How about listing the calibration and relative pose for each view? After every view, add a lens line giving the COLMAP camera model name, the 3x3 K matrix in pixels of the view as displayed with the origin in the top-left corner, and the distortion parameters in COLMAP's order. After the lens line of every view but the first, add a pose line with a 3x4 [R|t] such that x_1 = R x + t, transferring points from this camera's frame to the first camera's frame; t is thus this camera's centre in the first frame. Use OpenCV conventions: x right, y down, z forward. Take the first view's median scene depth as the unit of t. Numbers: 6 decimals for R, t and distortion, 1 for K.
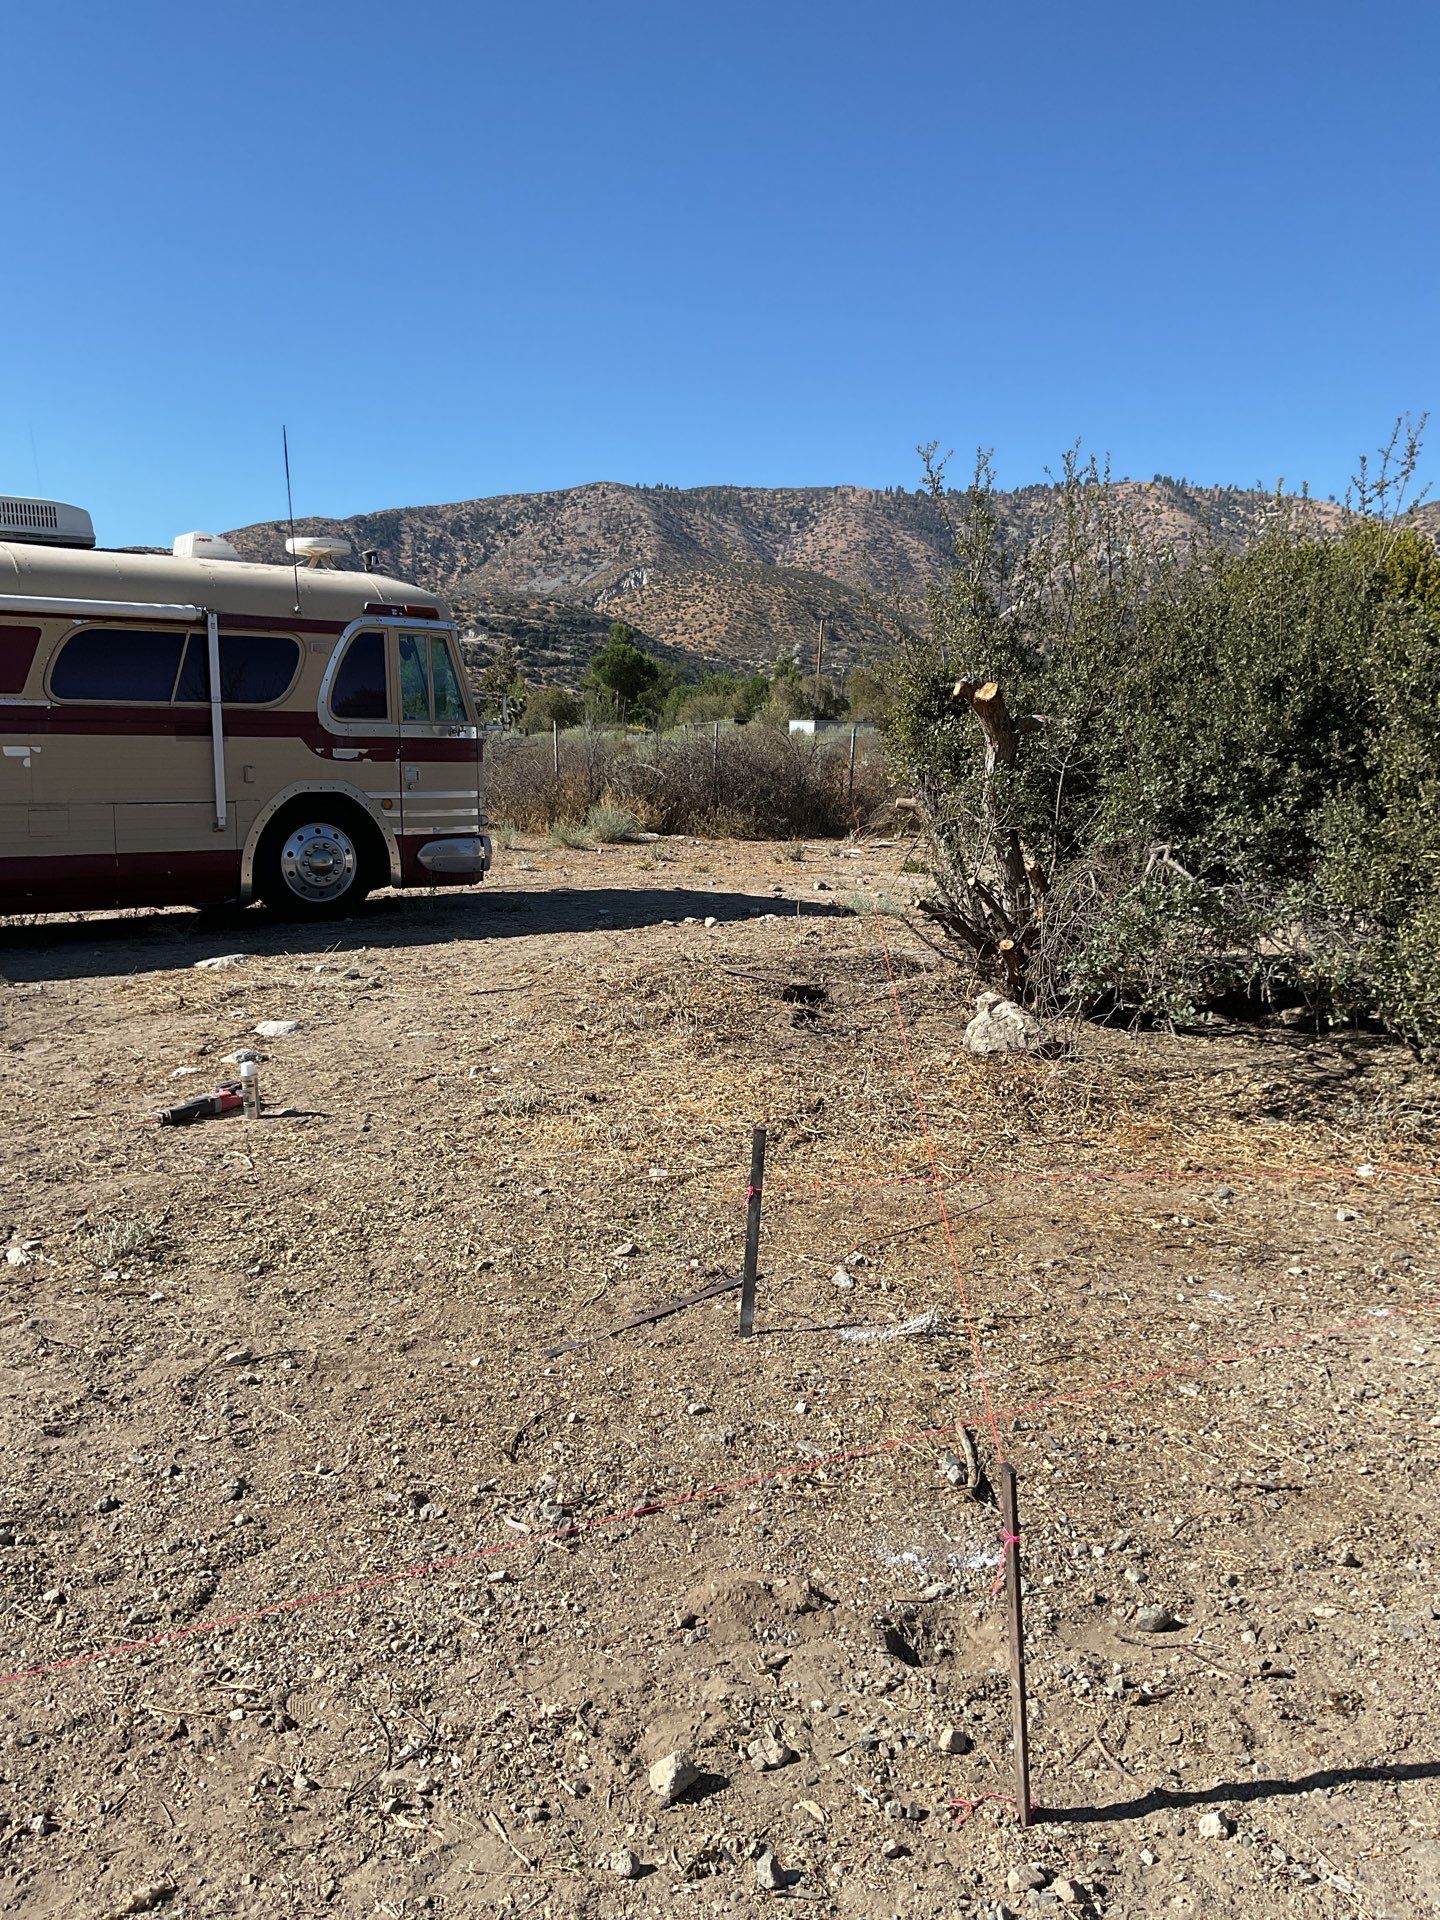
lens RADIAL K [[1595.8, 0, 720.0], [0, 1595.8, 960.0], [0, 0, 1]] dist [0.124069, -0.267753]
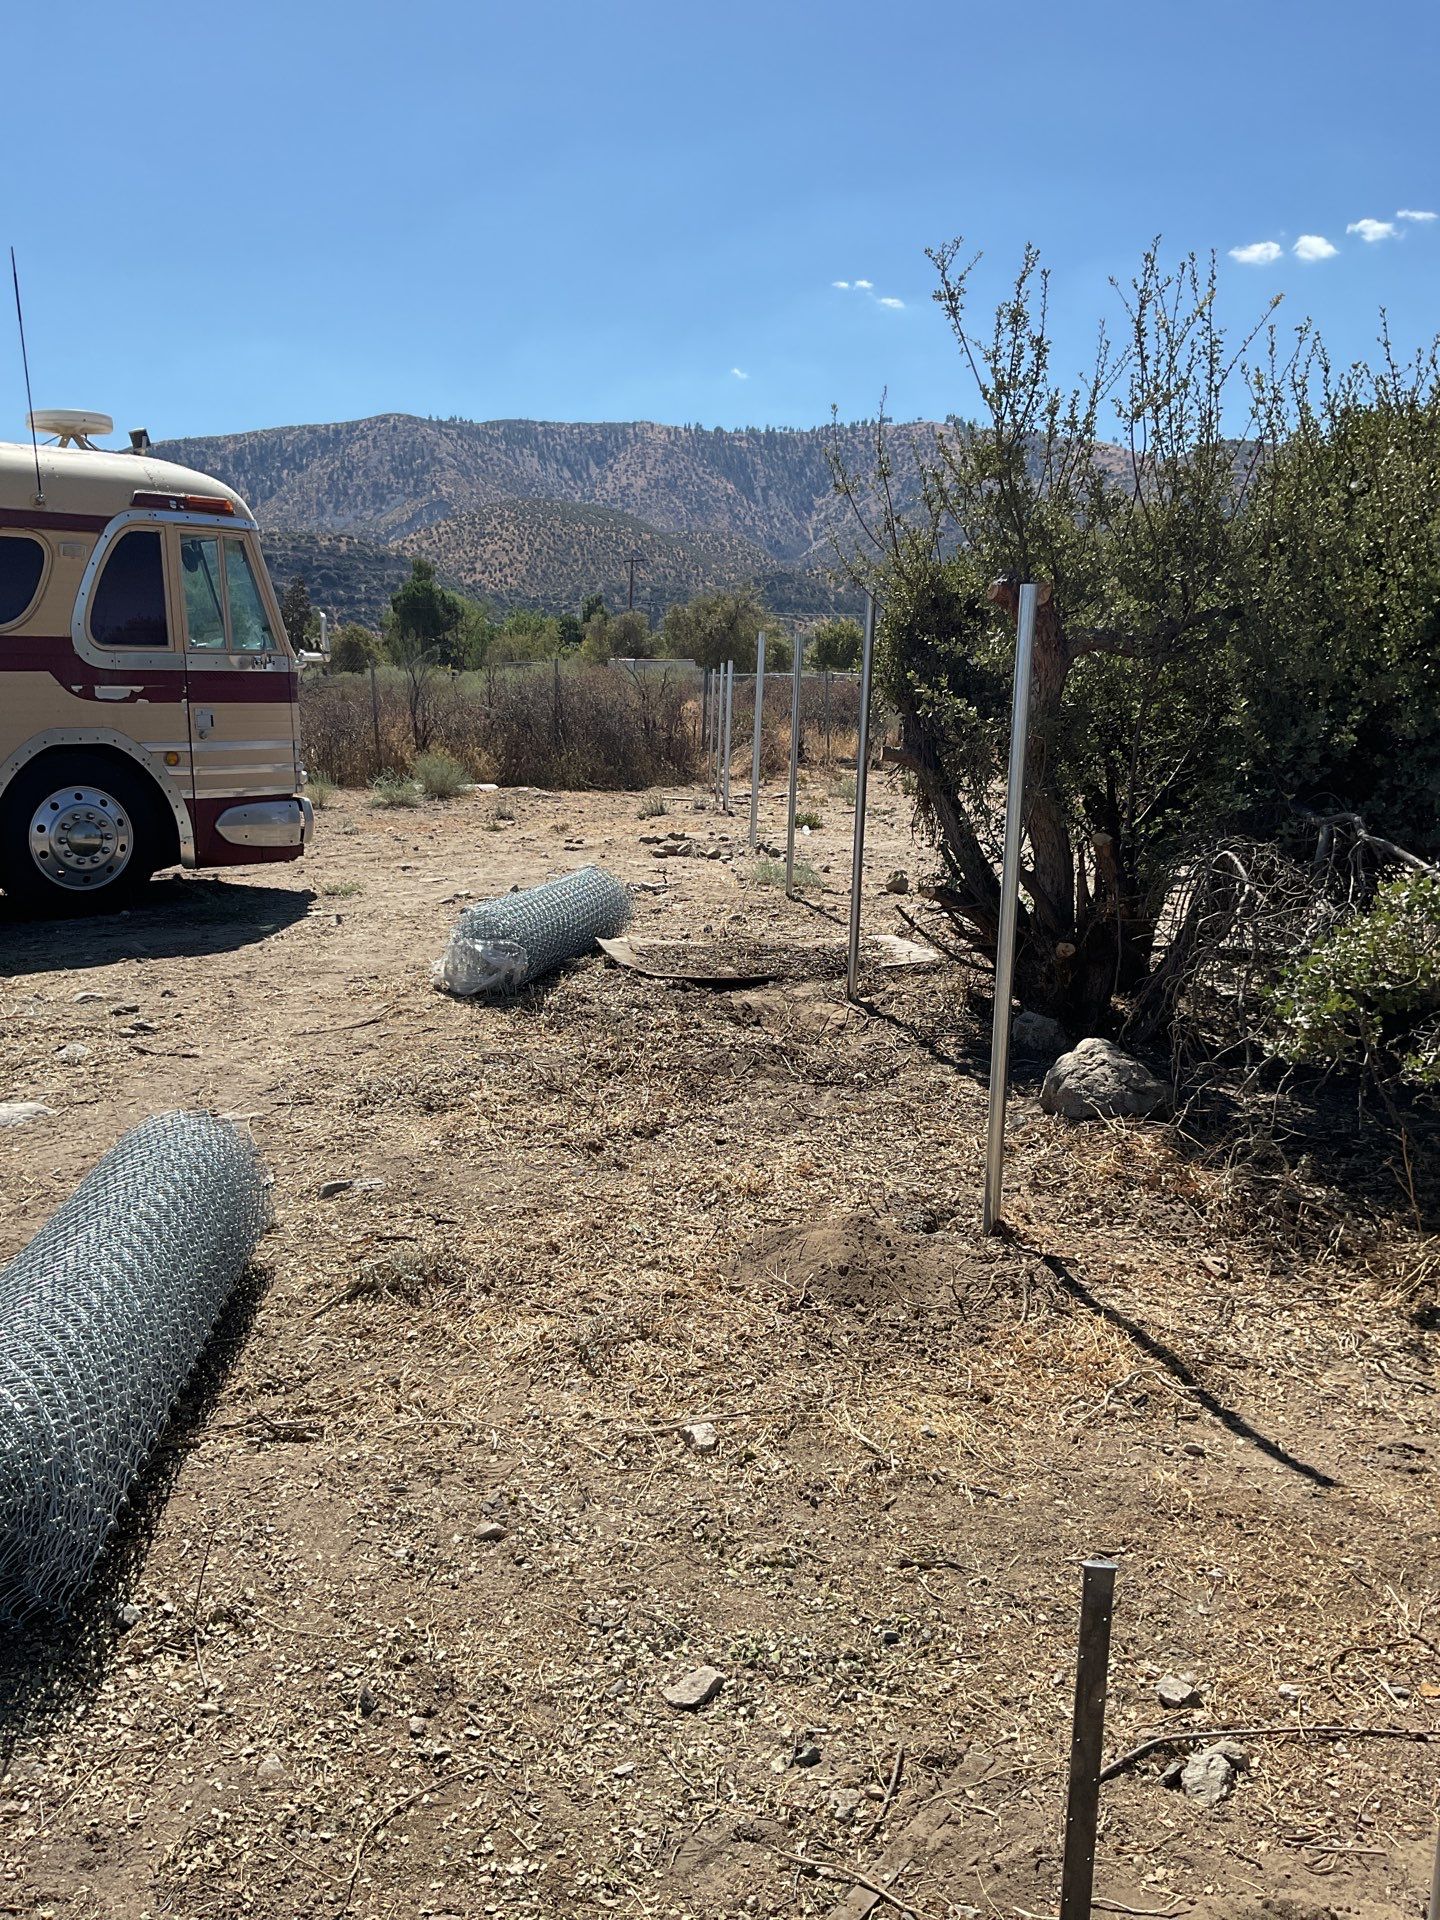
lens RADIAL K [[1581.8, 0, 720.0], [0, 1581.8, 960.0], [0, 0, 1]] dist [0.176481, -0.429276]
pose [[0.992666, -0.028012, 0.117600, -0.042778], [0.023665, 0.998990, 0.038194, -0.025391], [-0.118551, -0.035131, 0.992326, 0.214184]]
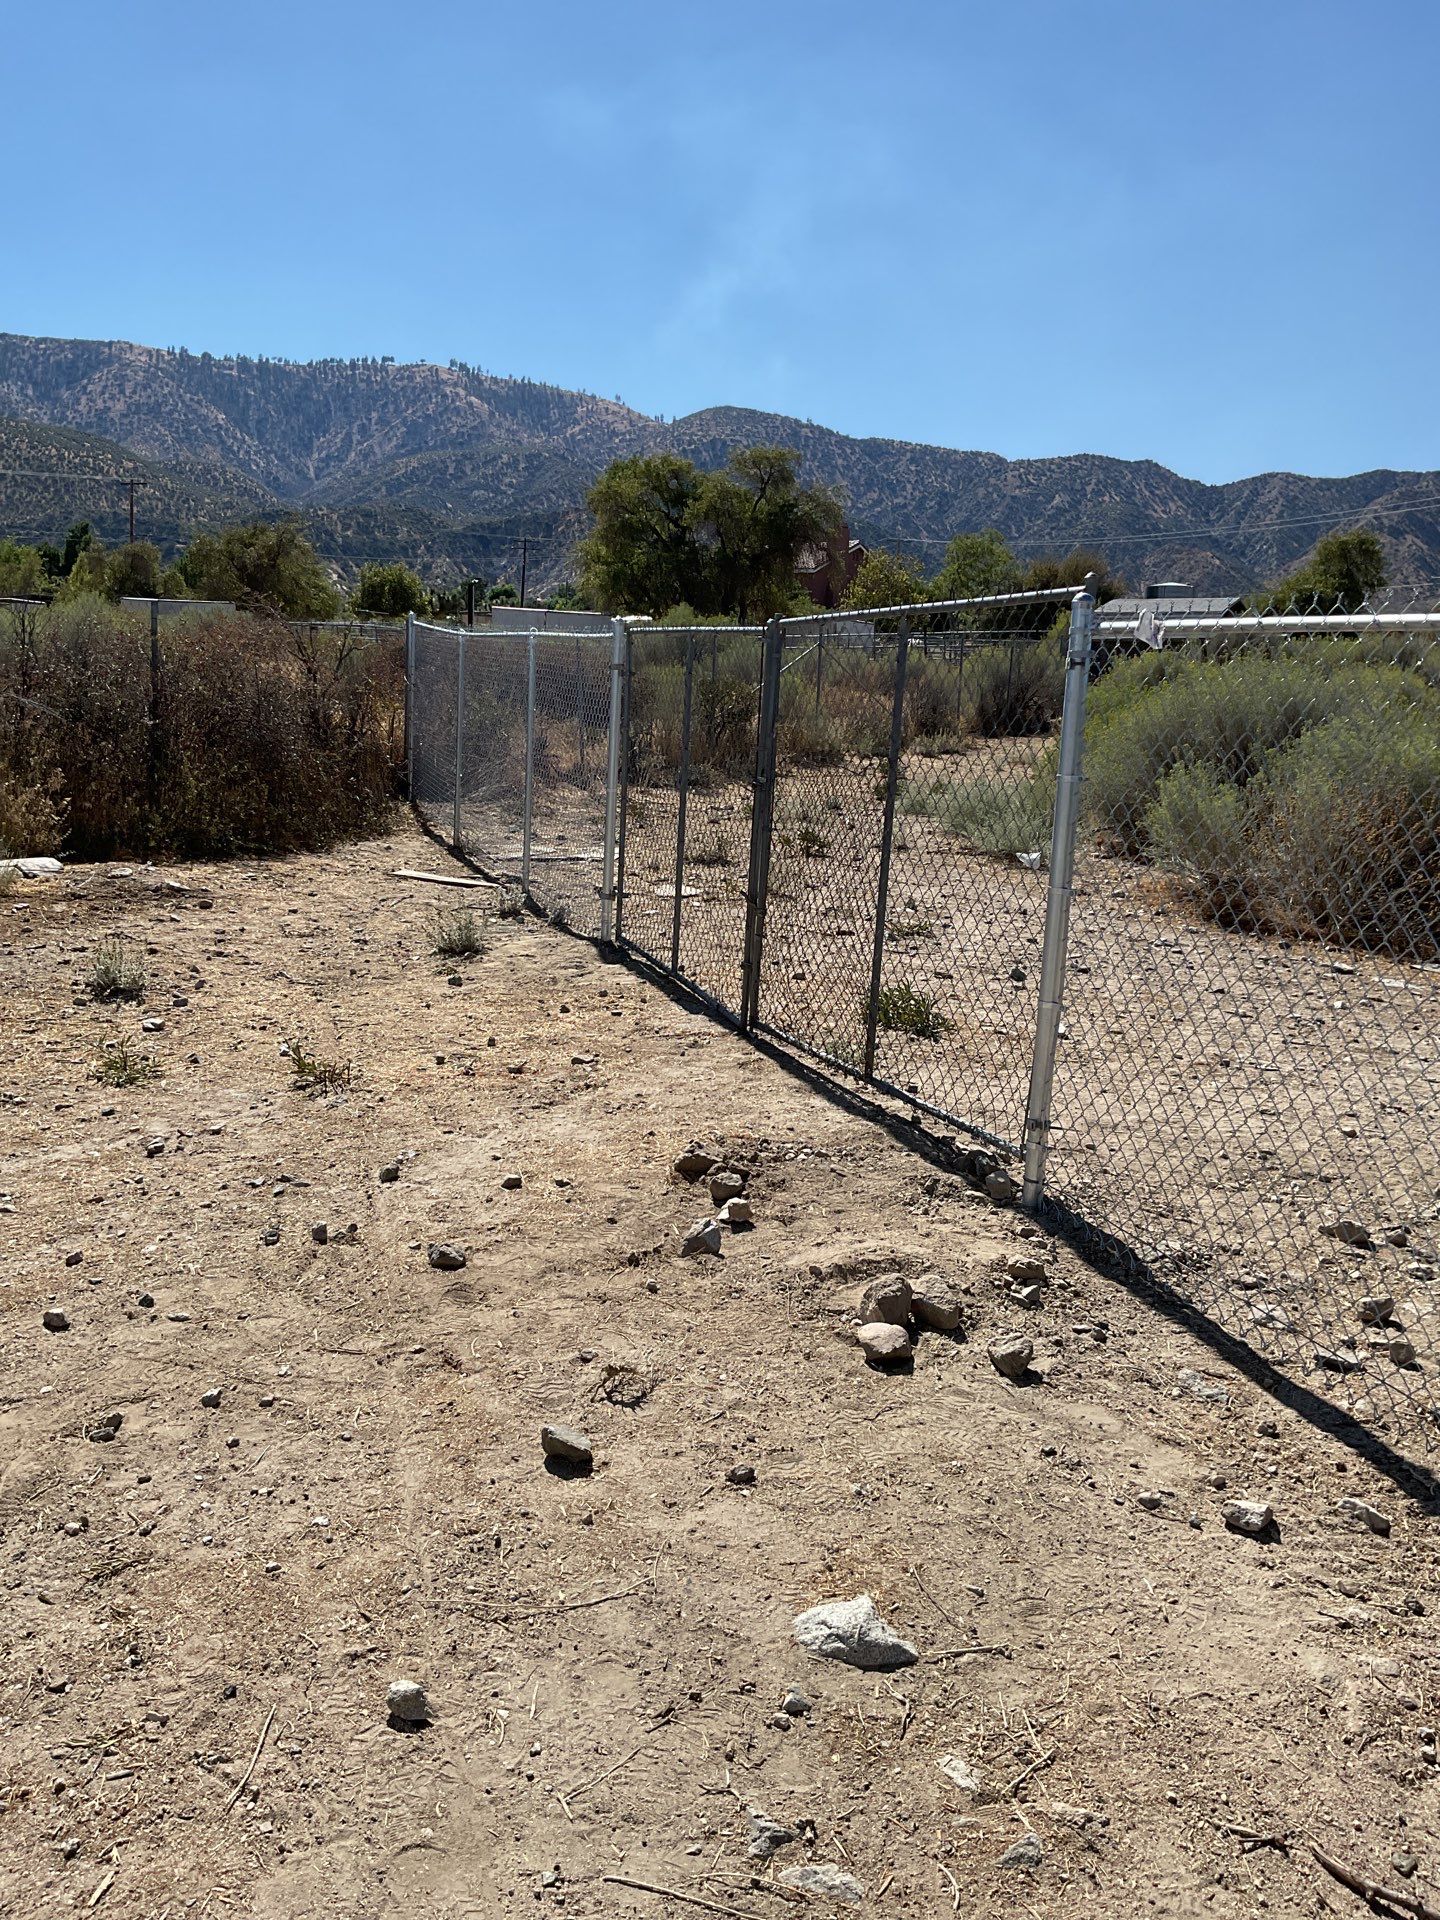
lens RADIAL K [[1595.8, 0, 720.0], [0, 1595.8, 960.0], [0, 0, 1]] dist [0.124069, -0.267753]
pose [[0.914343, -0.064928, 0.399700, -0.050445], [0.037960, 0.996459, 0.075029, -0.042980], [-0.403156, -0.053429, 0.913570, 0.327693]]
